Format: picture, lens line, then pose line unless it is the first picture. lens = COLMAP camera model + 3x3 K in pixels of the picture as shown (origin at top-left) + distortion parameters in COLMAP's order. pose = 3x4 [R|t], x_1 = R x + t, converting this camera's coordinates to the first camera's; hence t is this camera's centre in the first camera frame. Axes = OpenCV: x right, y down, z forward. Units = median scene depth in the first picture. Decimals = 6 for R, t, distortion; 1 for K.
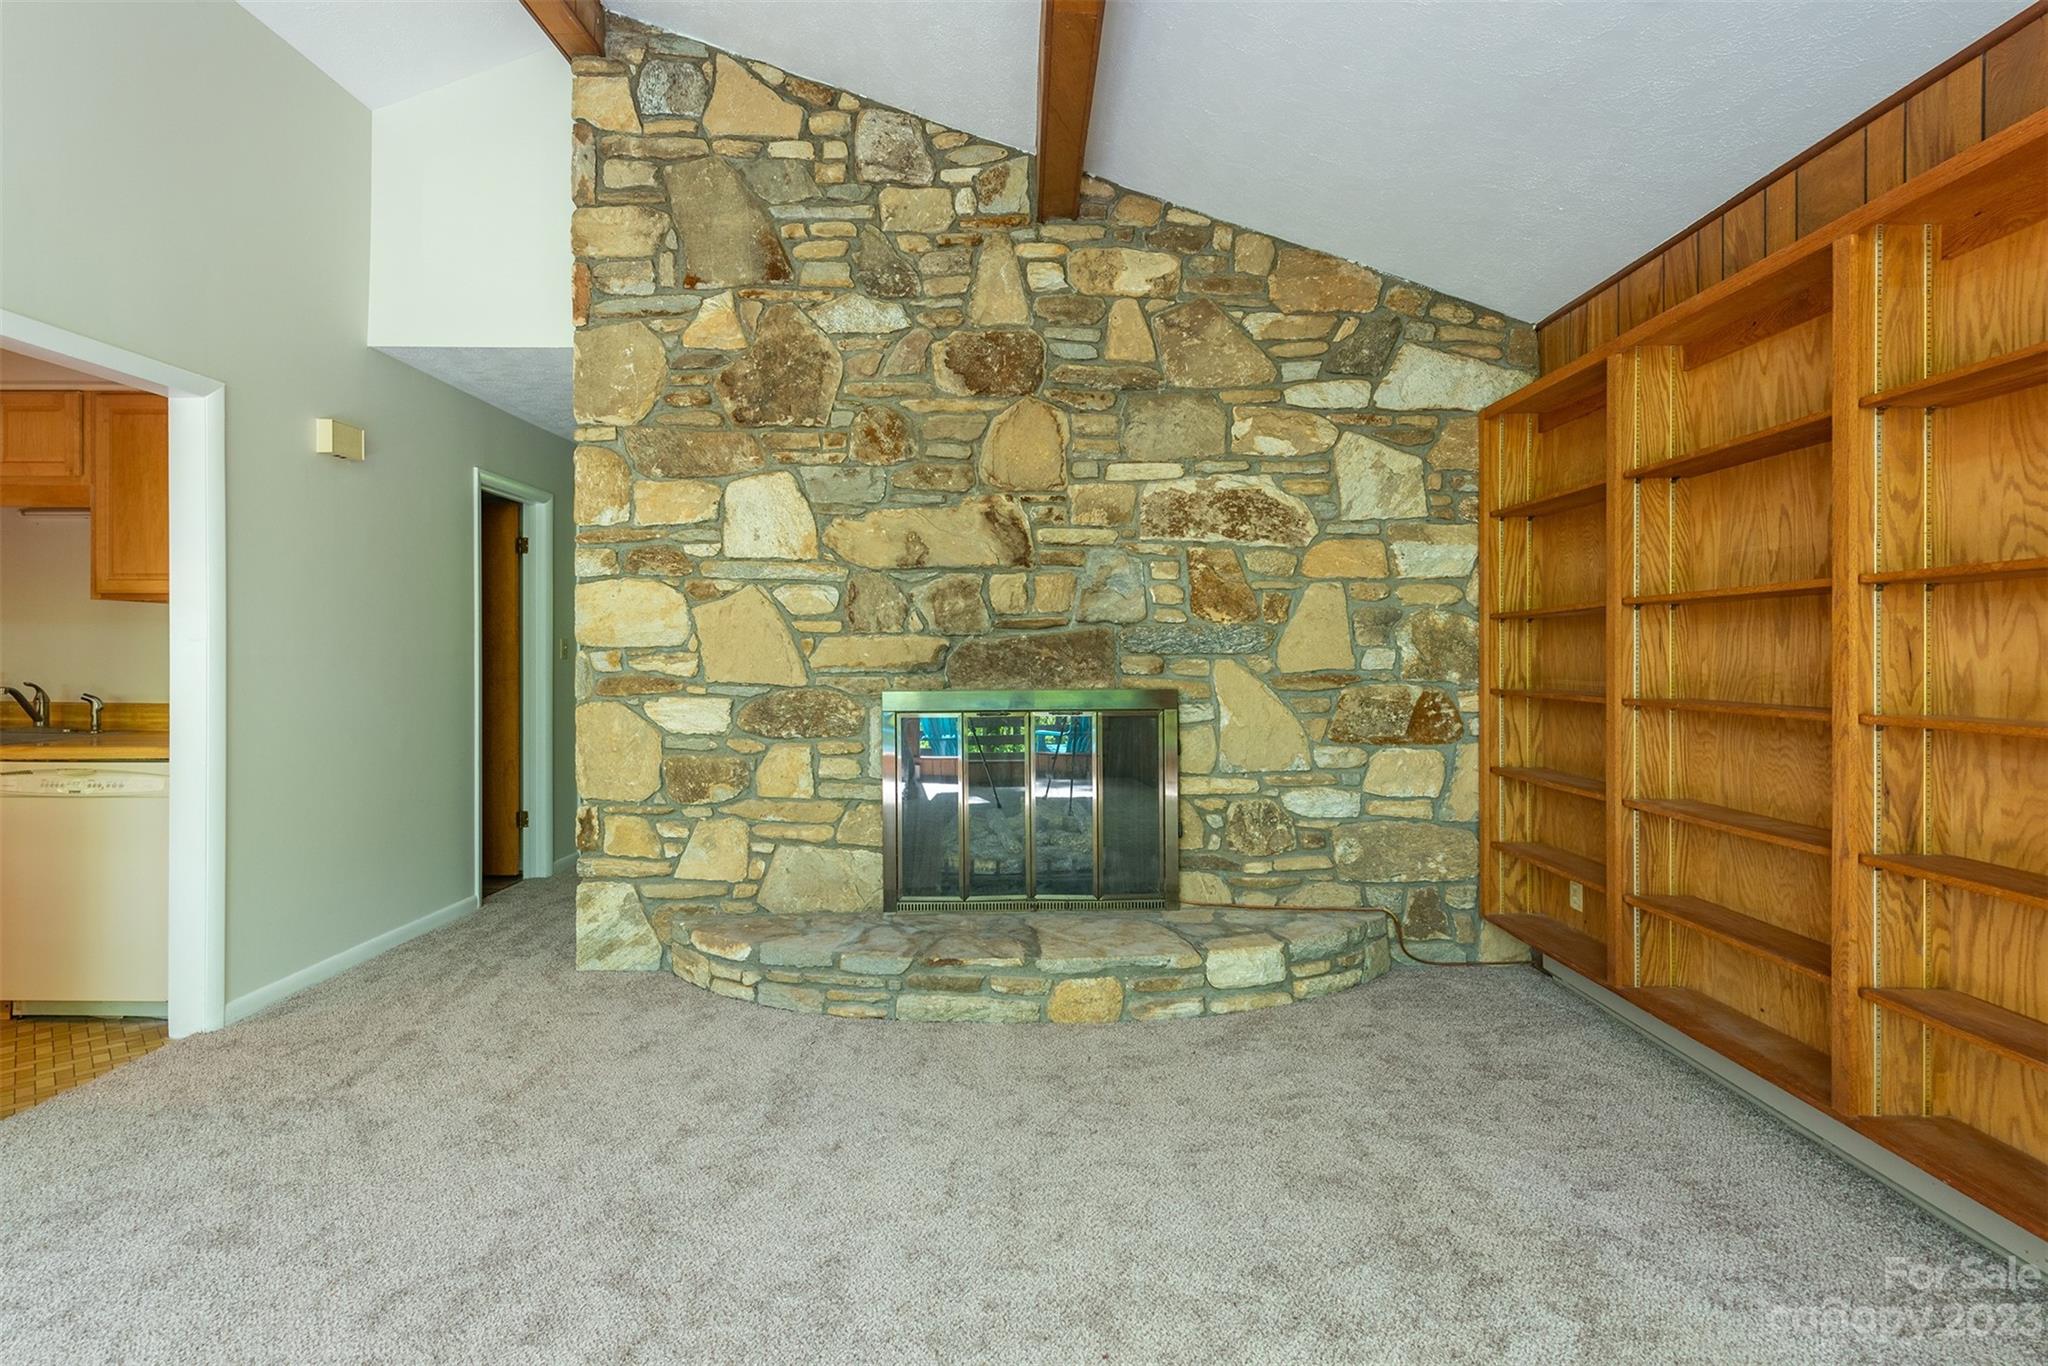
lens RADIAL K [[1006.2, 0, 1047.7], [0, 1006.2, 654.9], [0, 0, 1]] dist [0.013220, -0.005387]
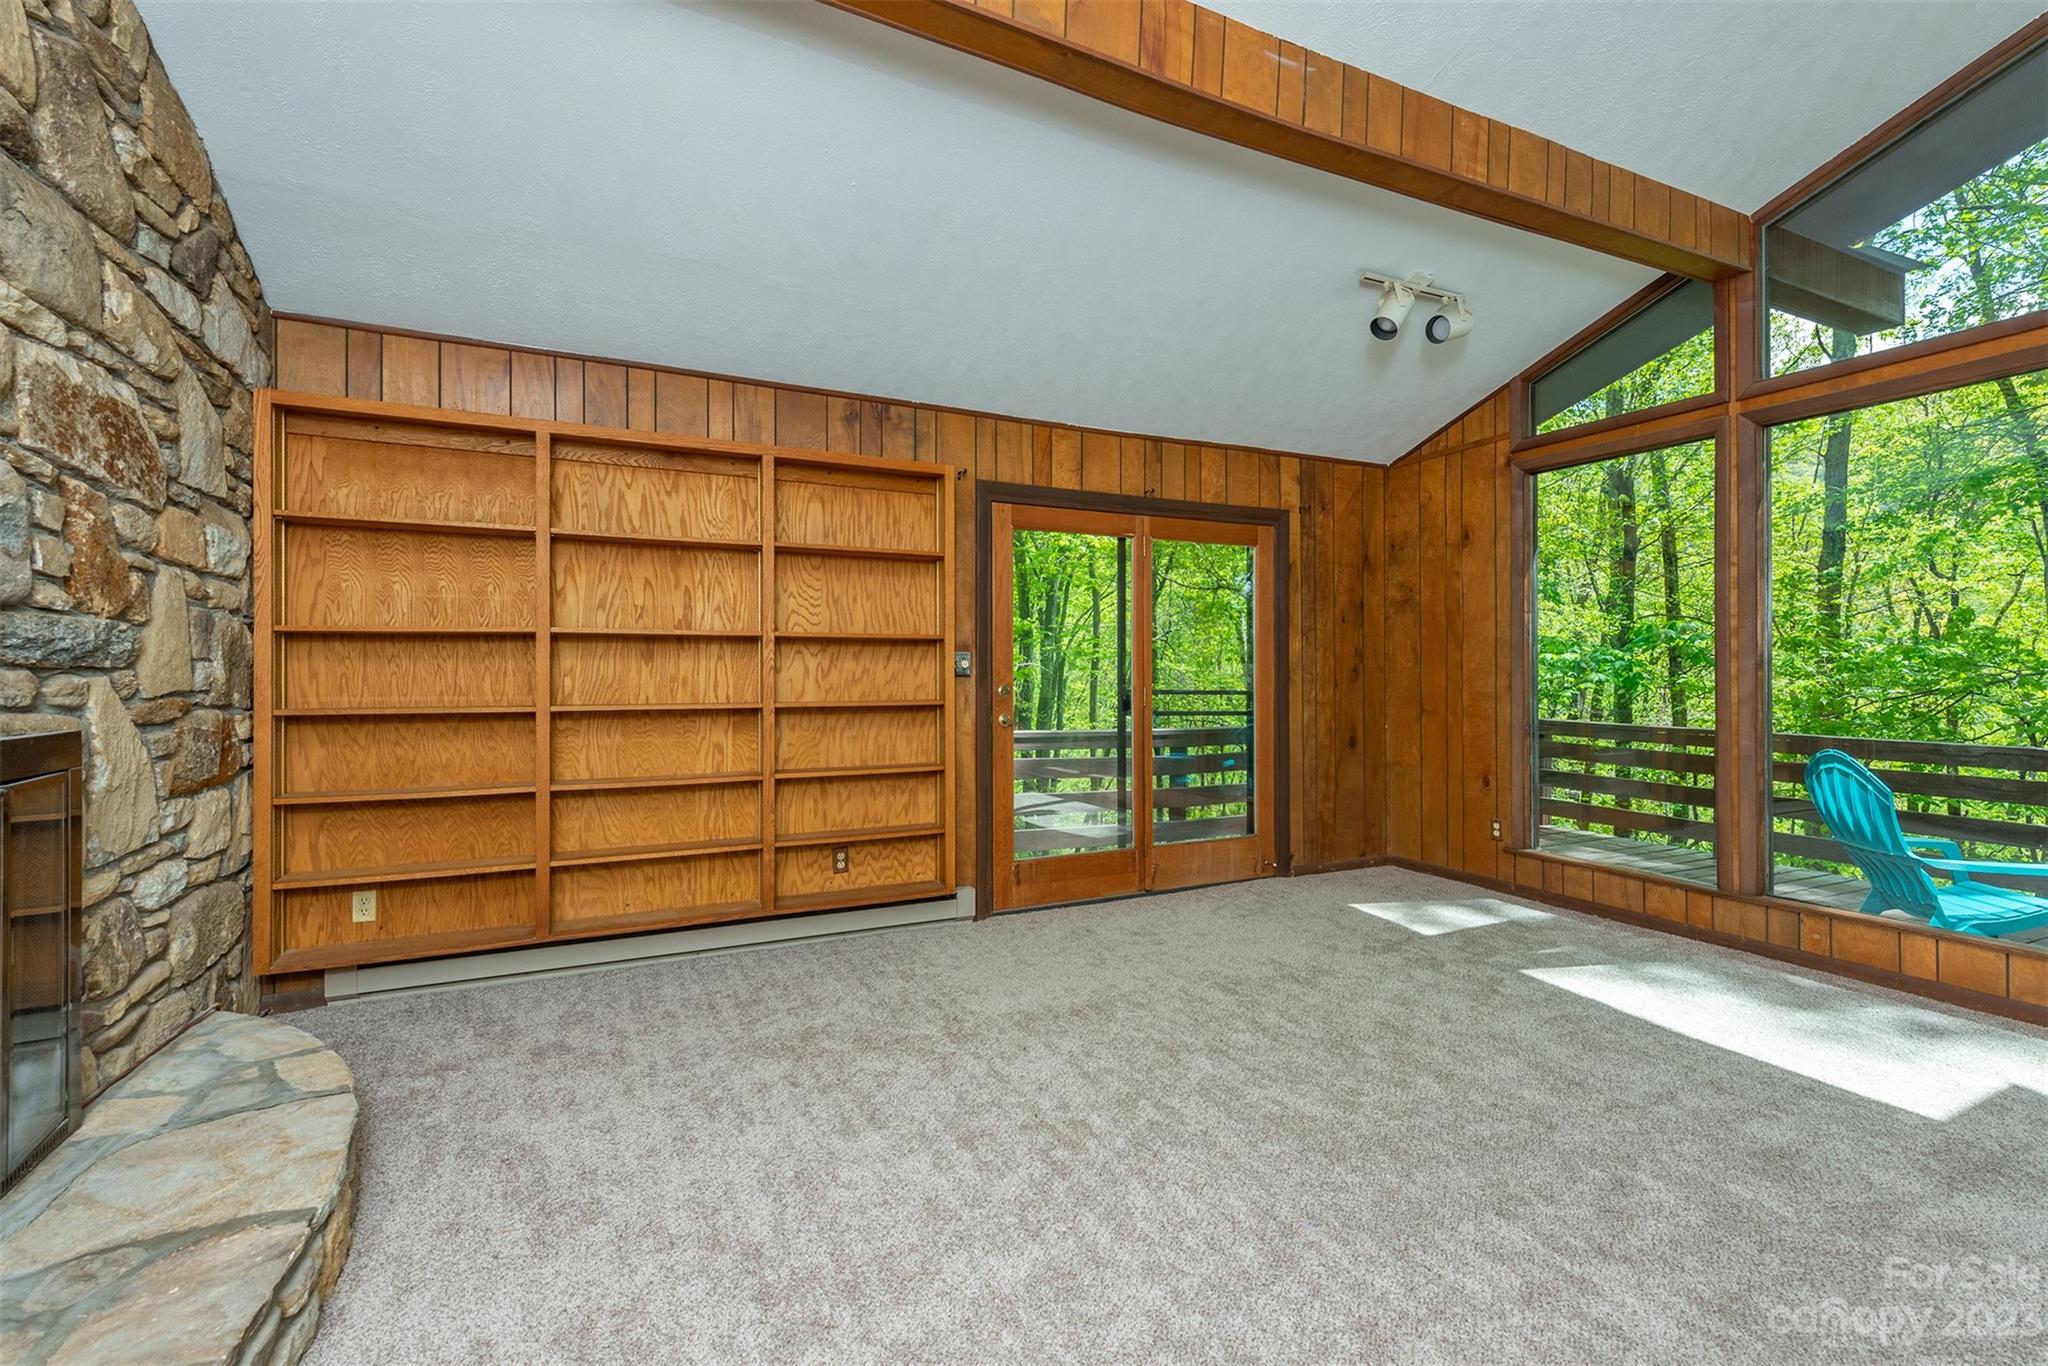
lens RADIAL K [[894.5, 0, 1025.3], [0, 894.5, 672.6], [0, 0, 1]] dist [0.004564, -0.001522]
pose [[-0.434258, 0.004842, 0.900775, -0.506887], [-0.001581, 0.999980, -0.006138, 0.005253], [-0.900787, -0.004090, -0.434242, 0.686962]]
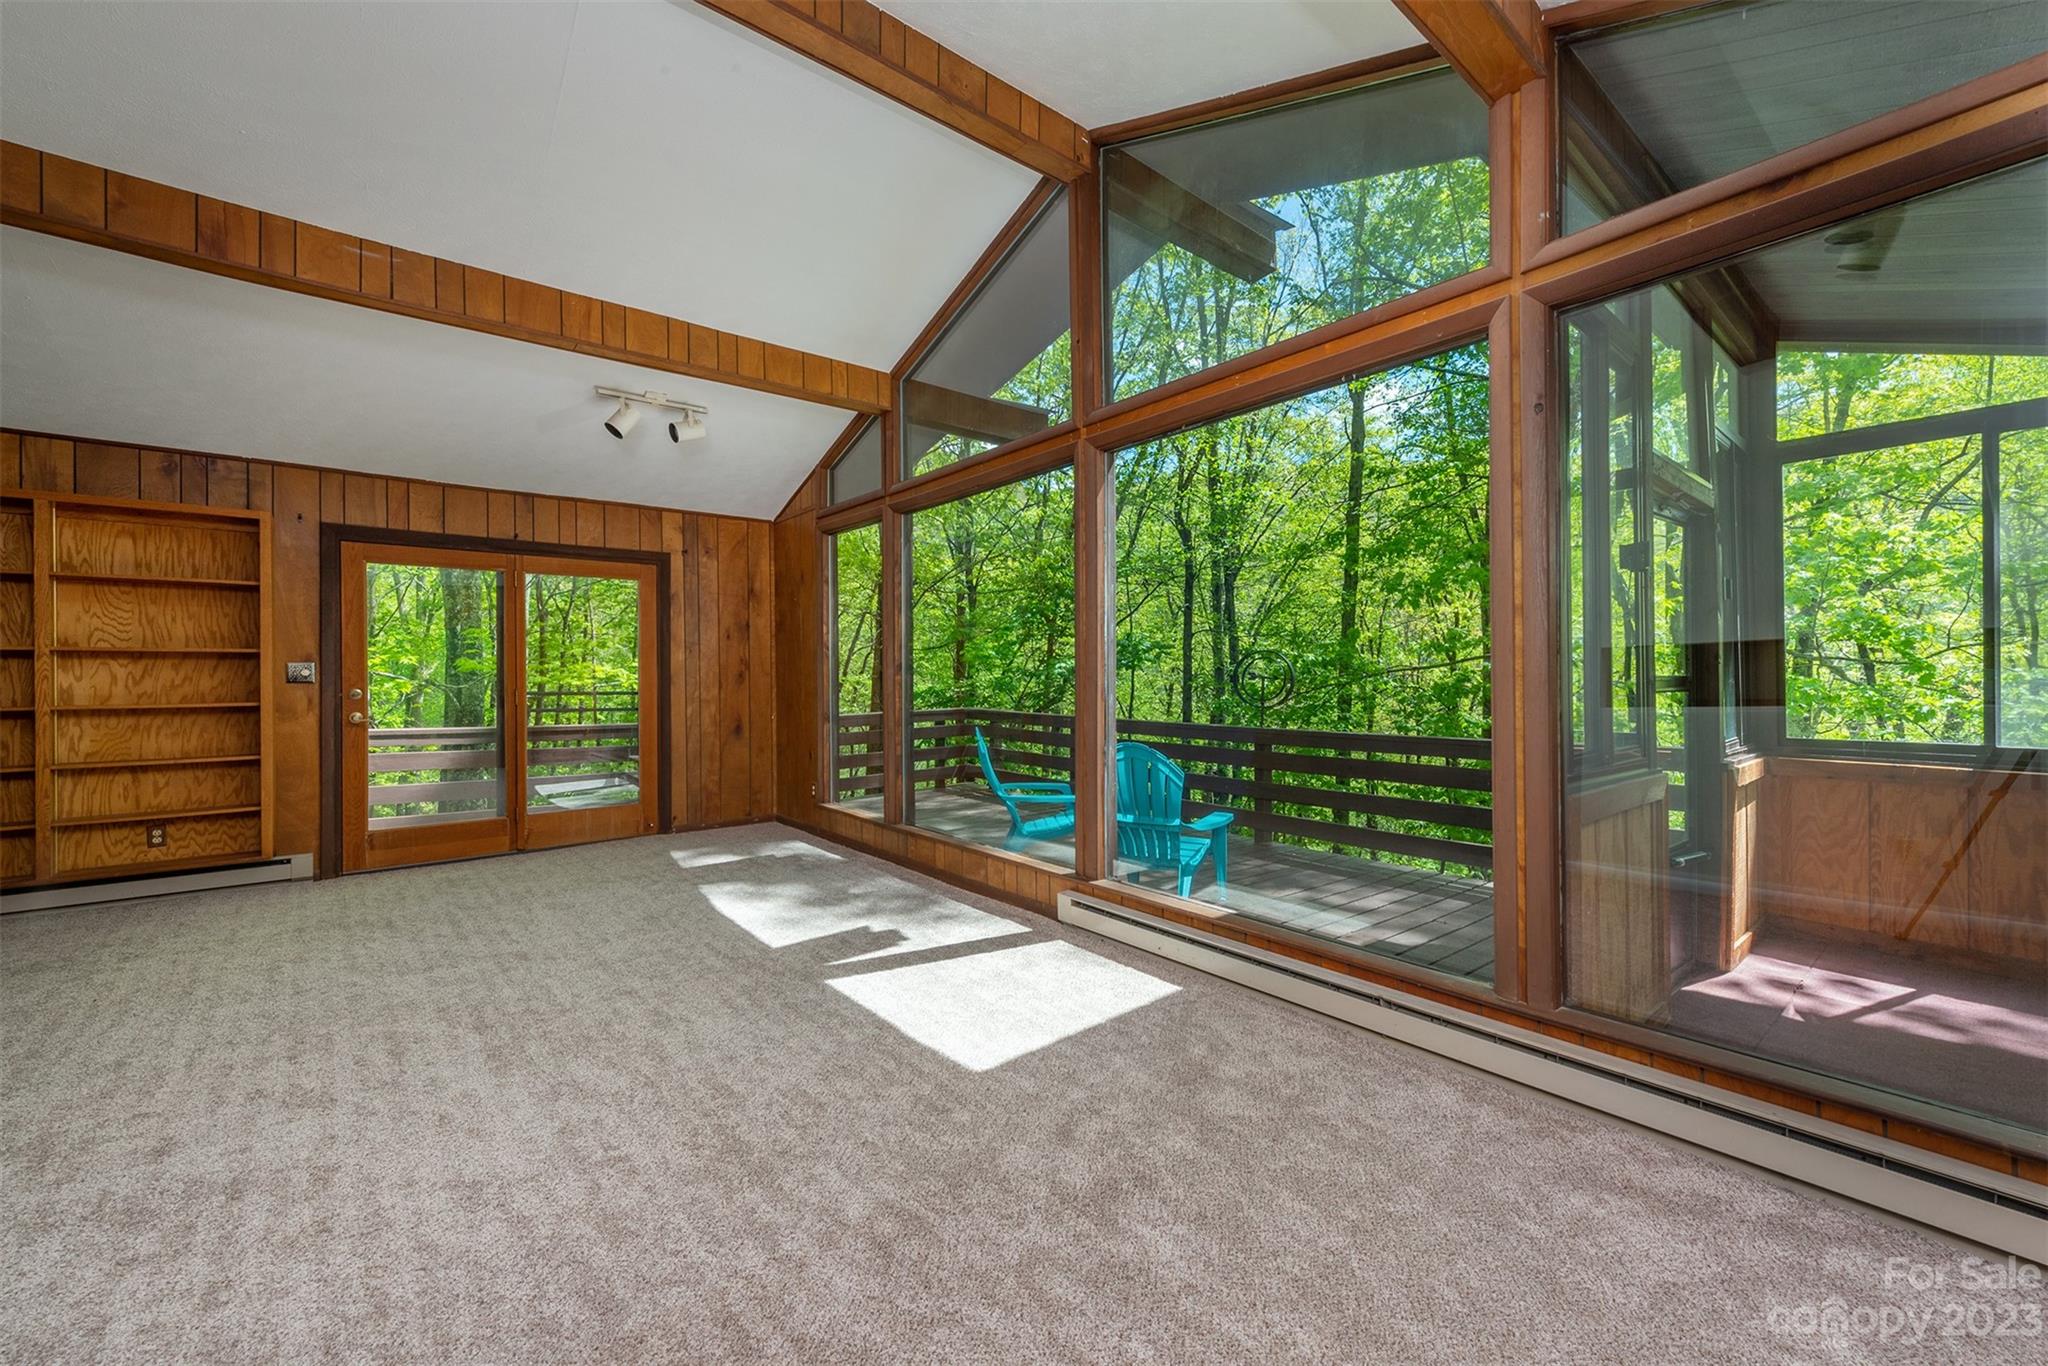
lens RADIAL K [[805.8, 0, 1054.1], [0, 805.8, 674.0], [0, 0, 1]] dist [0.003274, -0.000256]
pose [[-0.645281, 0.008284, 0.763901, -1.116201], [0.004210, 0.999965, -0.007288, 0.004400], [-0.763934, -0.001487, -0.645293, 0.224890]]
